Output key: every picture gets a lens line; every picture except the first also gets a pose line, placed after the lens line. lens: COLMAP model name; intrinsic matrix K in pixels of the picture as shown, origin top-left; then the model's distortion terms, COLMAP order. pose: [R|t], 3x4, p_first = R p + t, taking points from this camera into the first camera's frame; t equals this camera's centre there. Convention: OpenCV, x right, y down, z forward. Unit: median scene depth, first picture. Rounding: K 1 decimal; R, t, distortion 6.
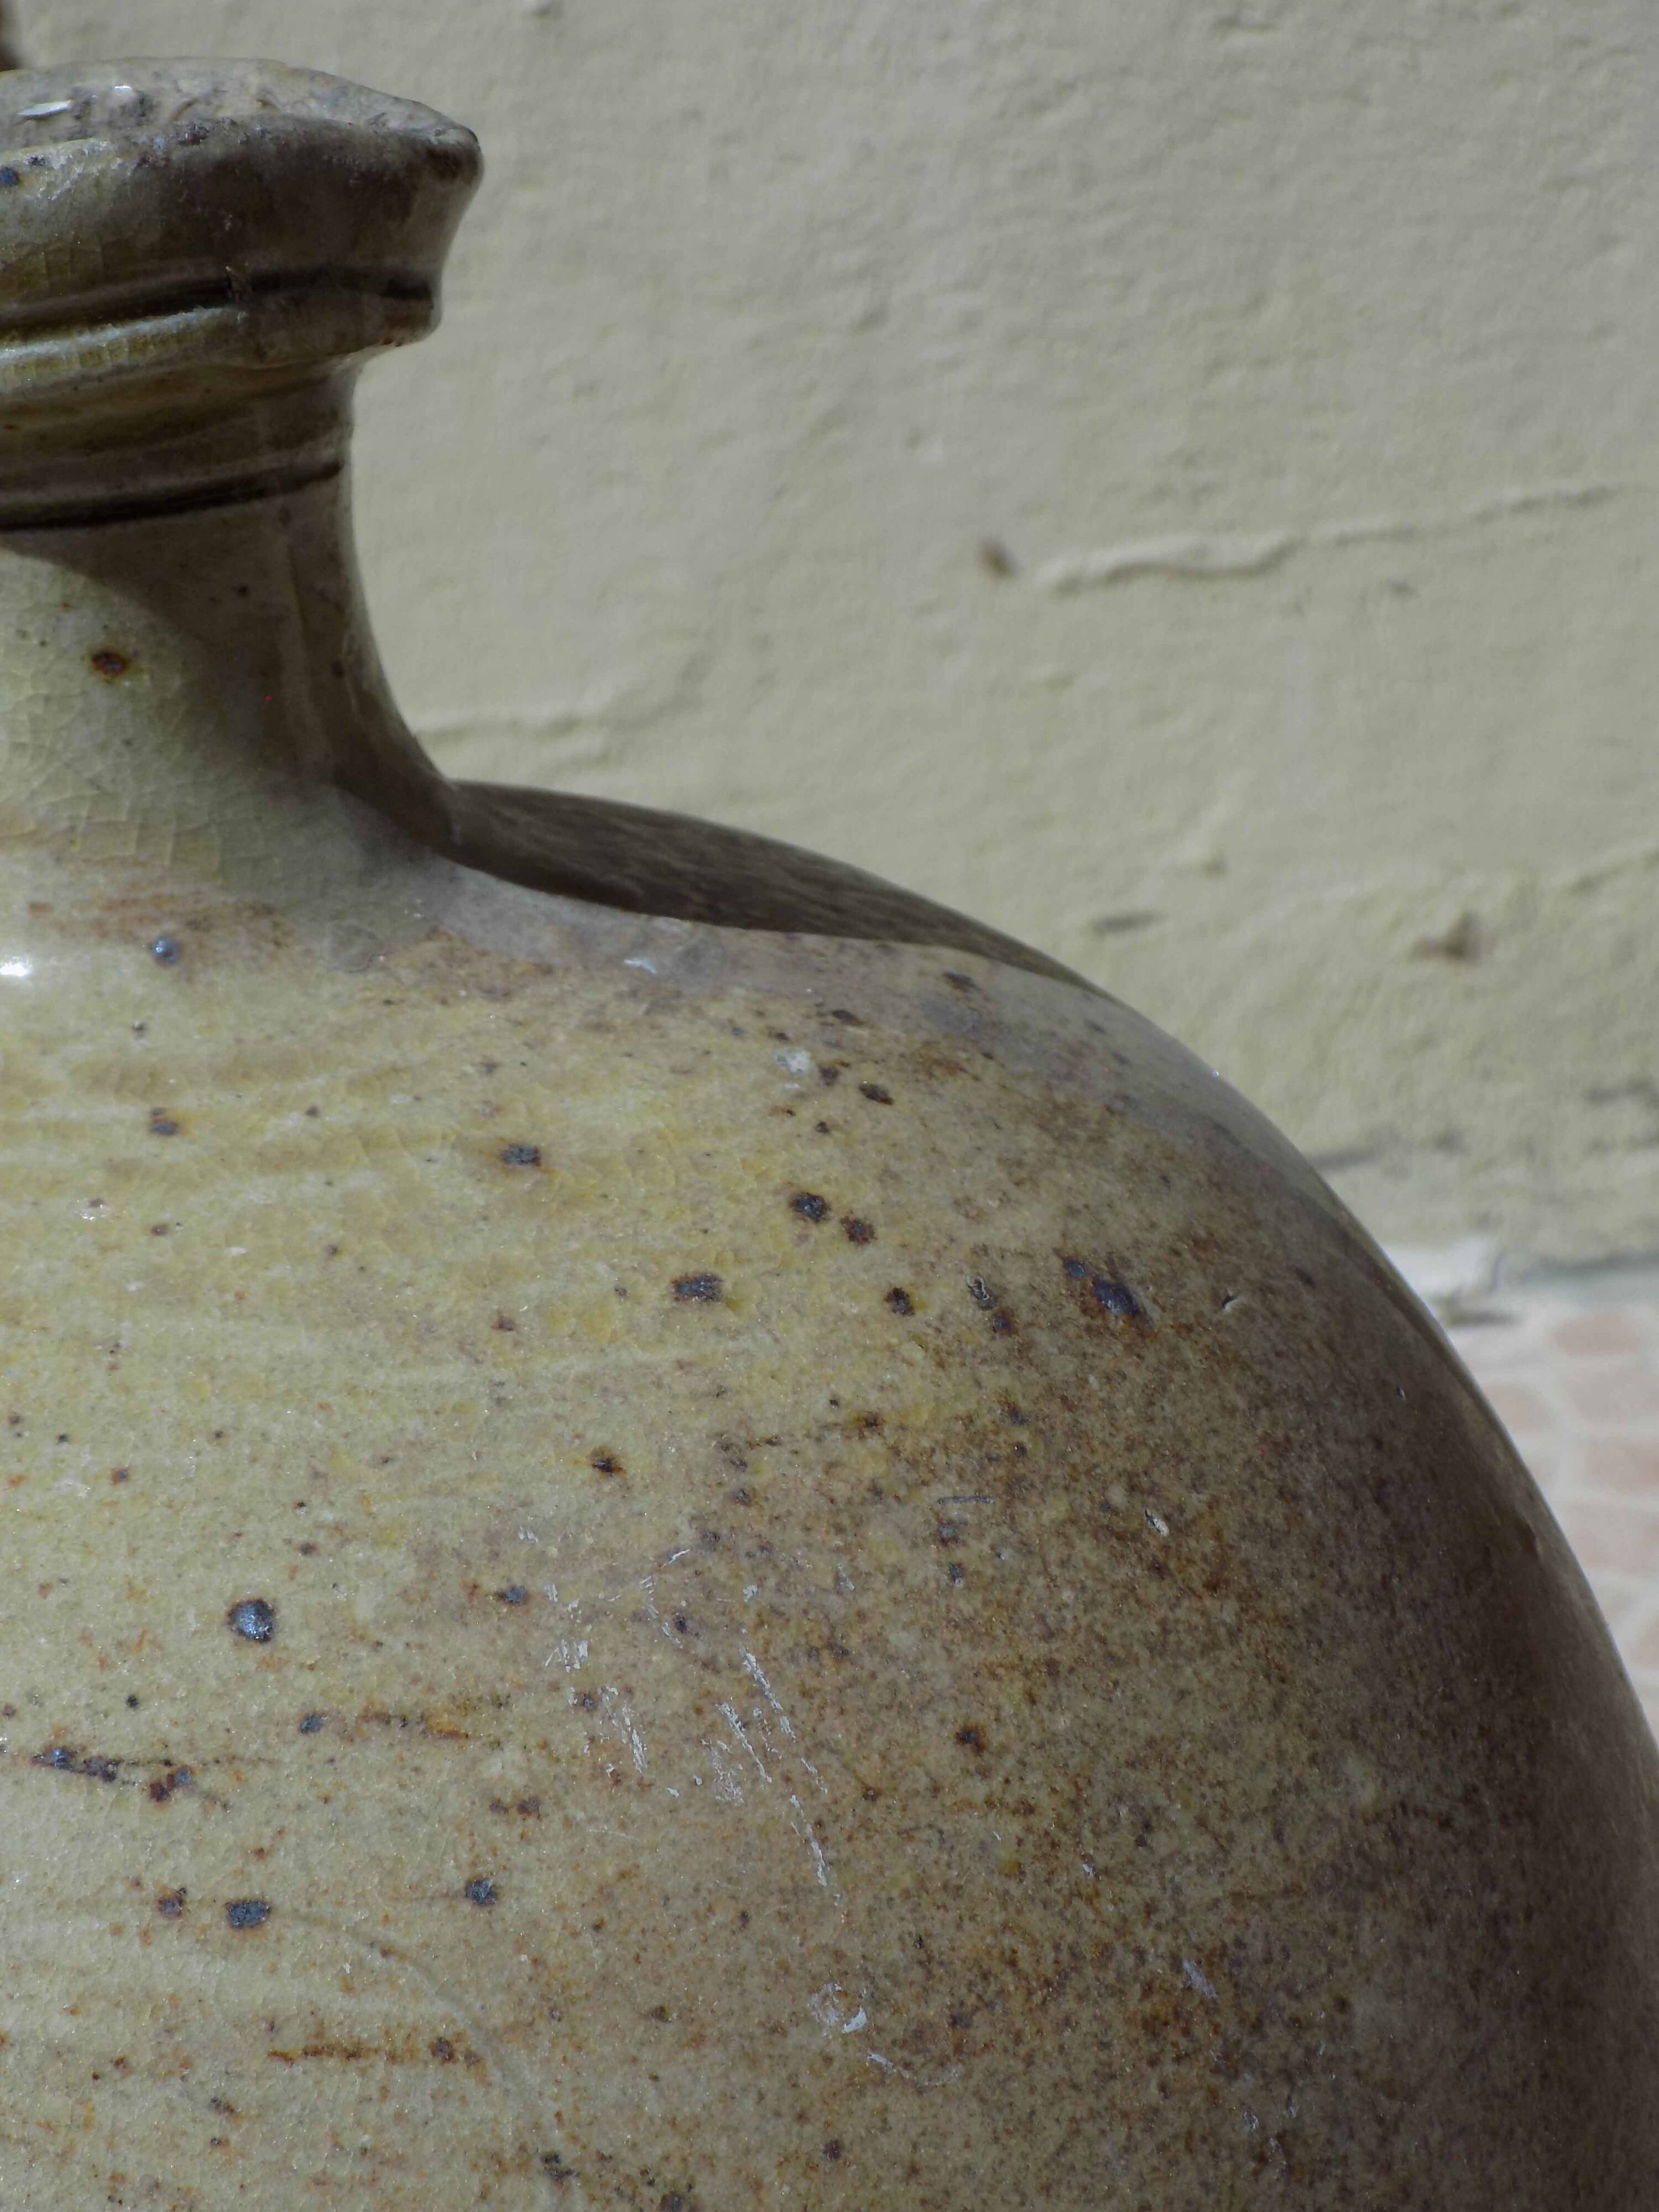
lens RADIAL K [[4500.8, 0, 711.8], [0, 4500.8, 1106.8], [0, 0, 1]] dist [-0.042508, 0.527187]
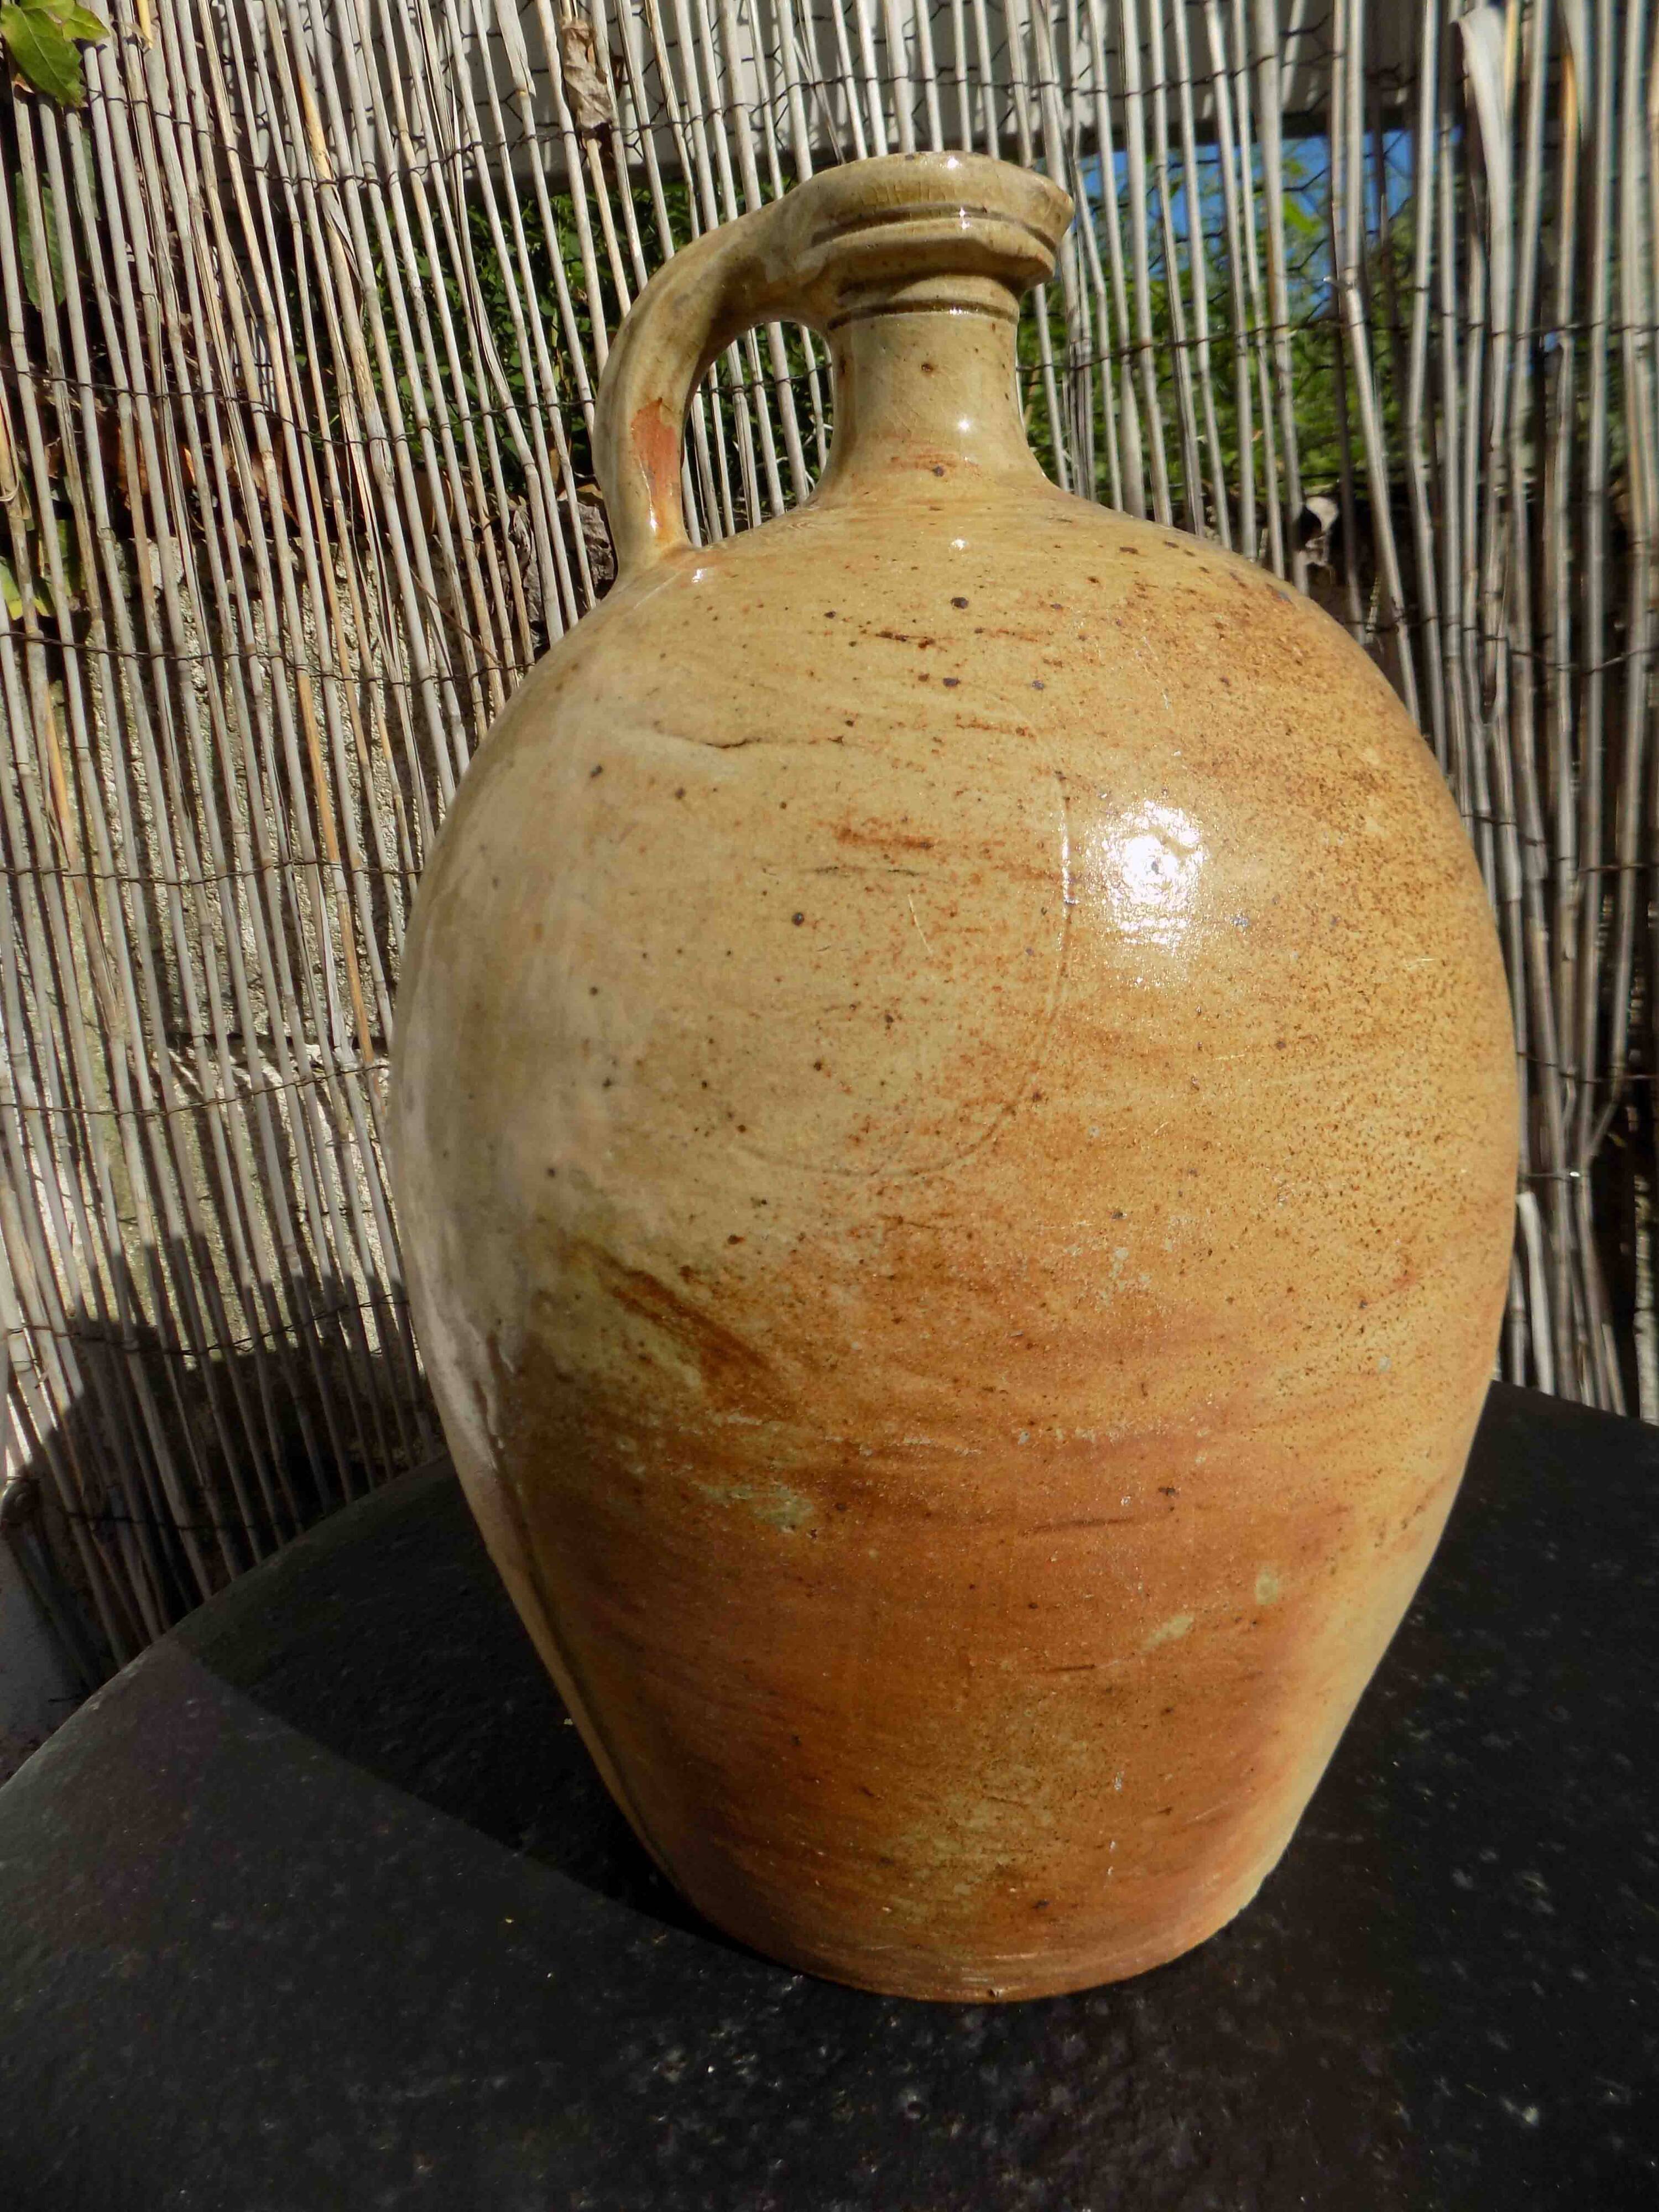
lens RADIAL K [[1607.4, 0, 805.9], [0, 1607.4, 1104.2], [0, 0, 1]] dist [-0.042232, 0.005594]
pose [[0.983189, 0.078577, -0.164820, -0.010199], [-0.092615, 0.992540, -0.079285, 0.477246], [0.157360, 0.093217, 0.983132, 0.060610]]
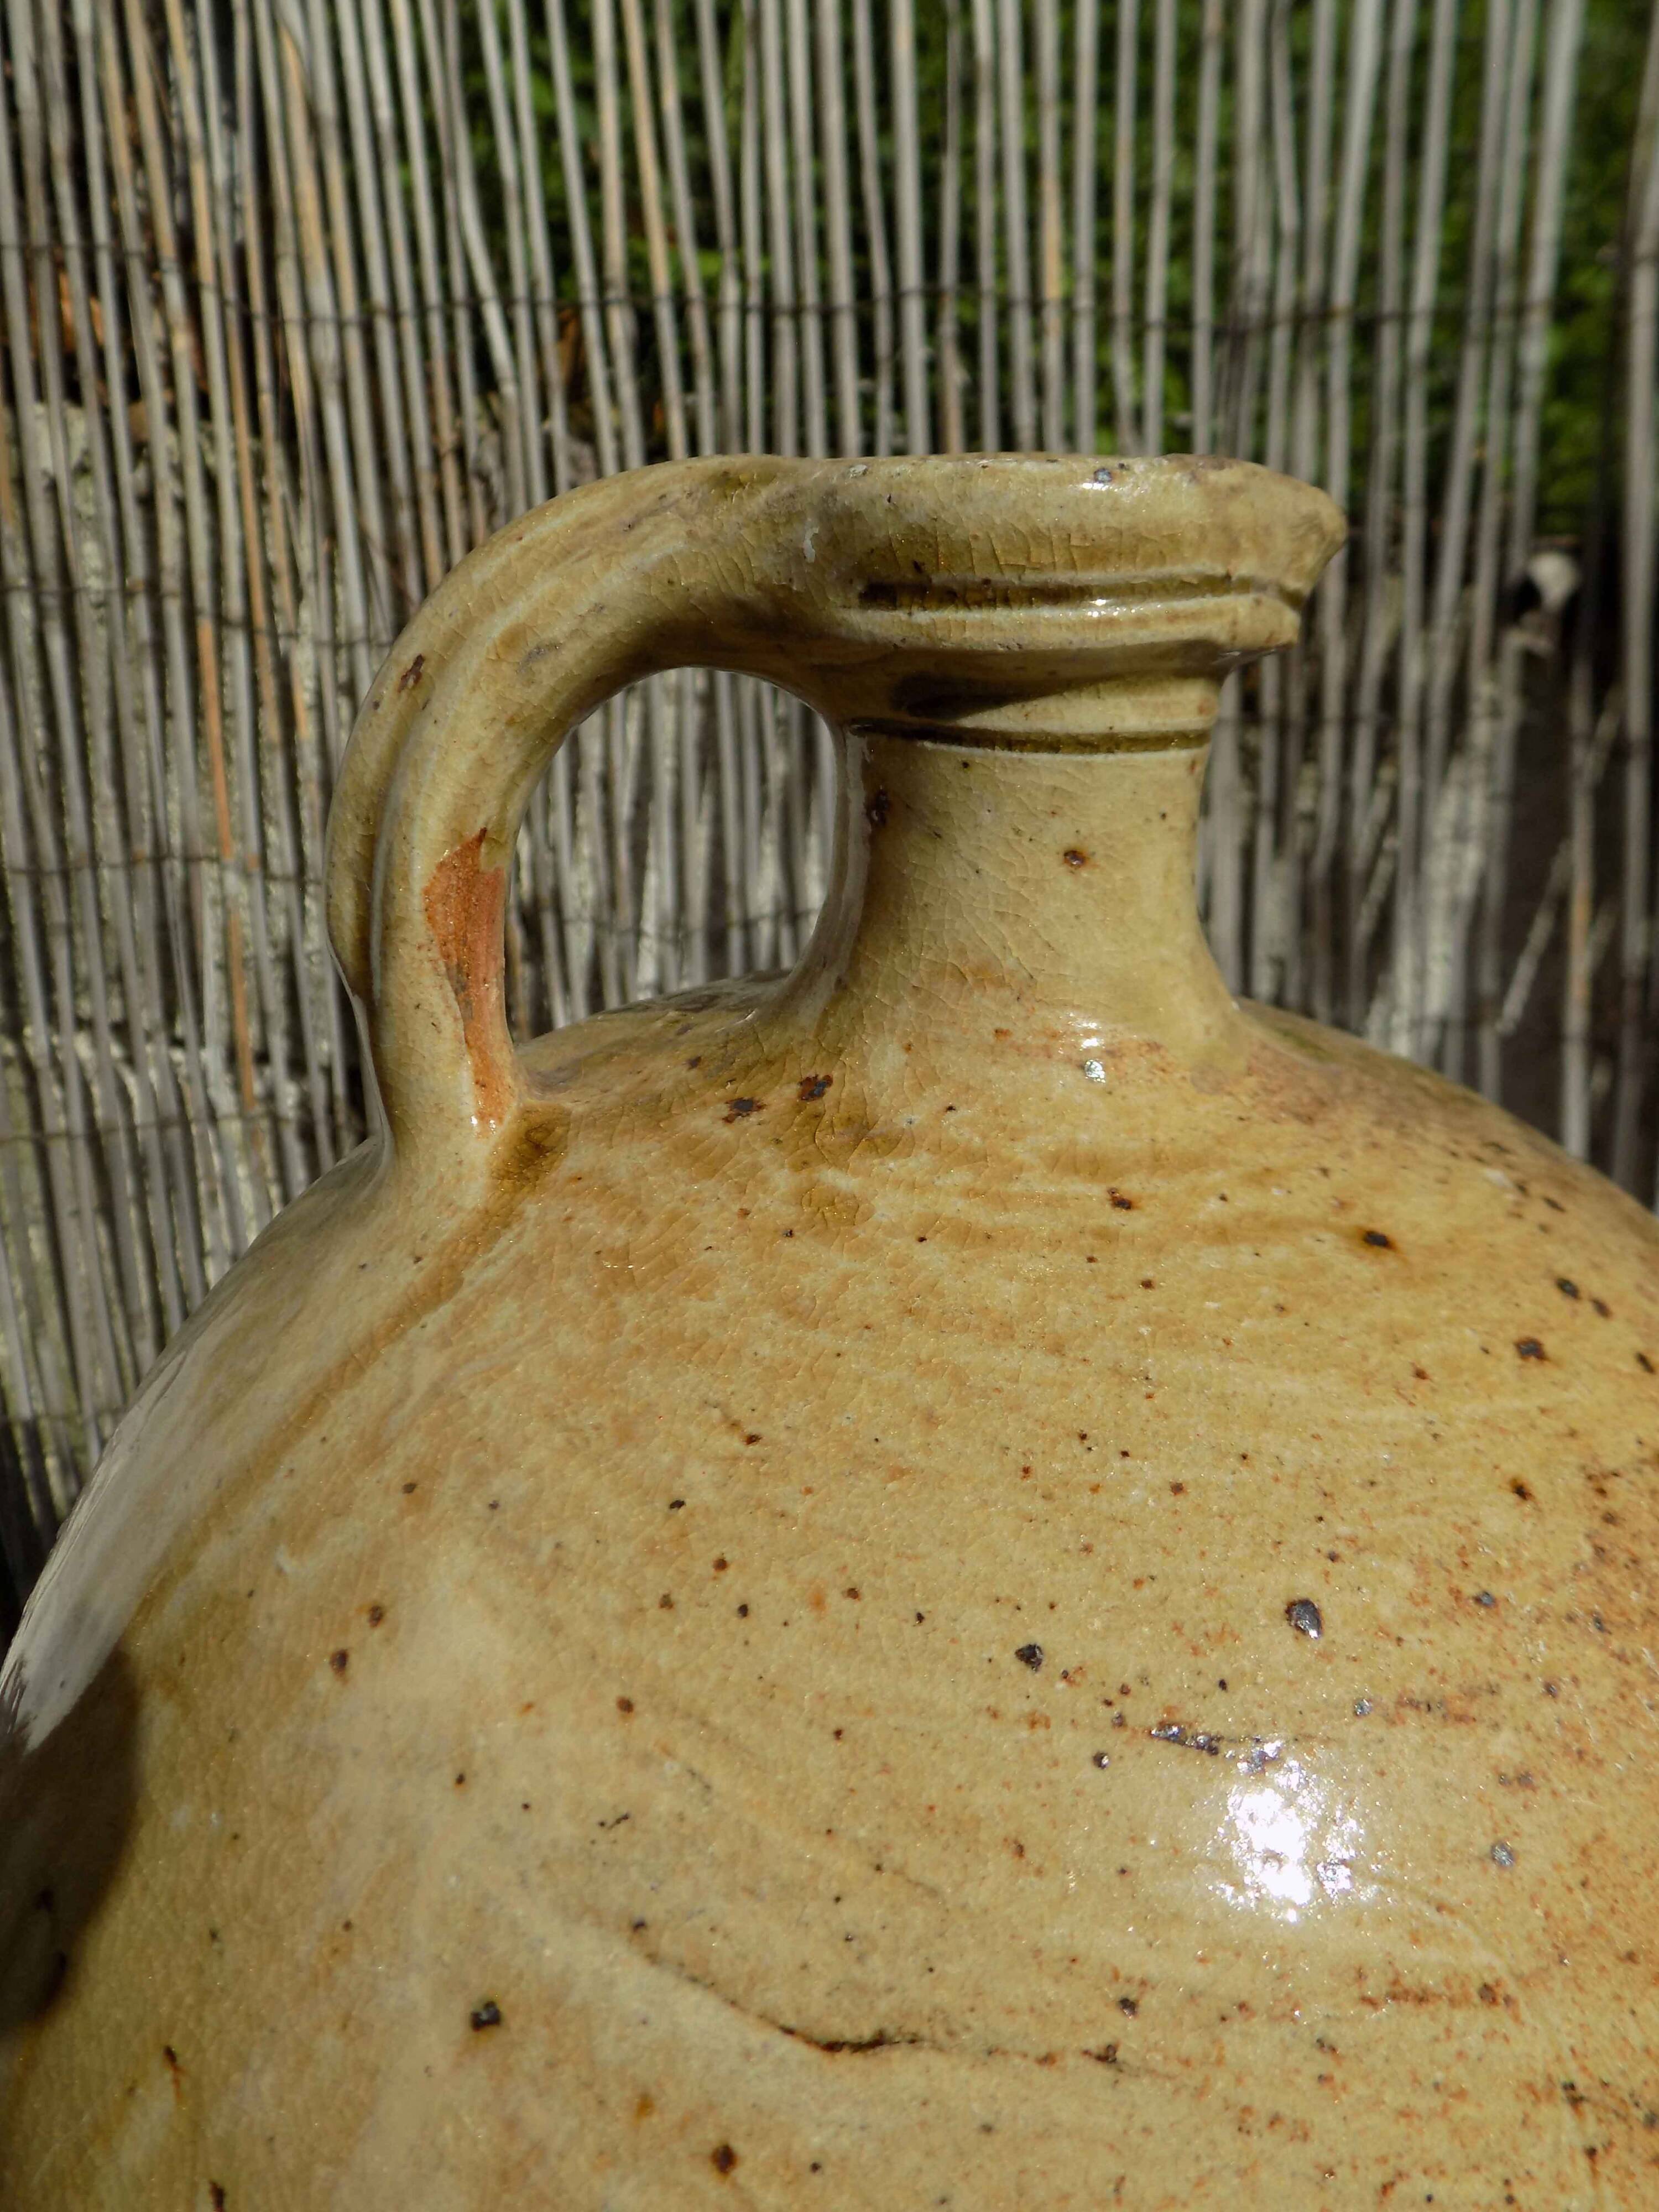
lens RADIAL K [[1971.5, 0, 888.9], [0, 1971.5, 1076.0], [0, 0, 1]] dist [-0.013719, 0.050001]
pose [[0.990442, 0.068788, 0.119554, -0.279151], [-0.065085, 0.997279, -0.034607, -0.009036], [-0.121609, 0.026495, 0.992224, 0.445162]]
